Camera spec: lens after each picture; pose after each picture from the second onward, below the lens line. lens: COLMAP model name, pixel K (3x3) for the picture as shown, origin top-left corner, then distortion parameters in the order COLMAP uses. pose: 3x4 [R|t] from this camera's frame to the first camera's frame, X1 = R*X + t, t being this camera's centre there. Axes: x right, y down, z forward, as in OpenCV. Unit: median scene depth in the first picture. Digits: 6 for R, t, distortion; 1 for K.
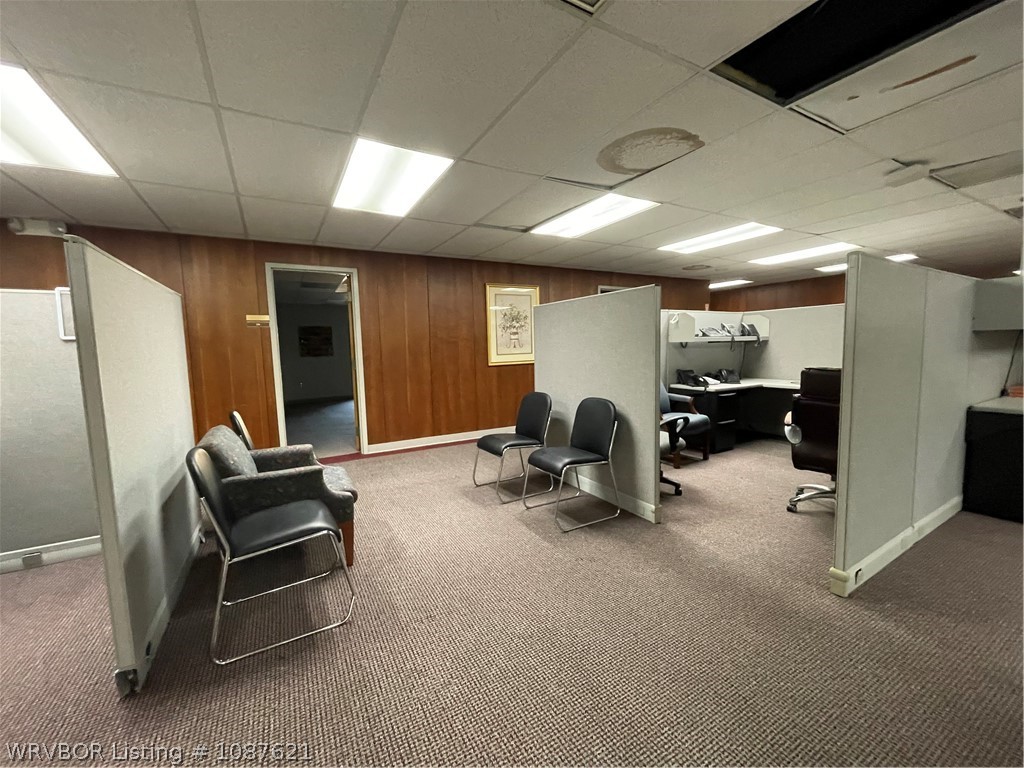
lens RADIAL K [[416.4, 0, 515.1], [0, 416.4, 380.7], [0, 0, 1]] dist [-0.002686, -0.000004]
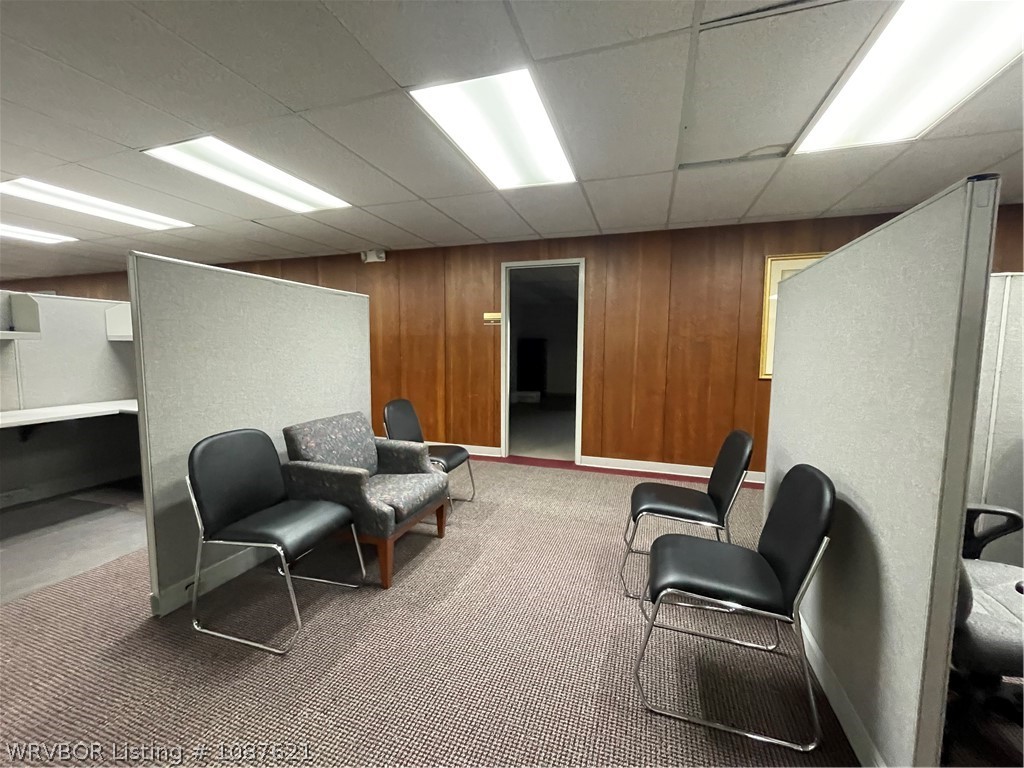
lens RADIAL K [[416.4, 0, 513.4], [0, 416.4, 382.7], [0, 0, 1]] dist [-0.002686, -0.000004]
pose [[0.666332, 0.091308, -0.740043, 0.234498], [-0.086115, 0.995257, 0.045259, -0.034183], [0.740665, 0.033571, 0.671035, 0.342209]]
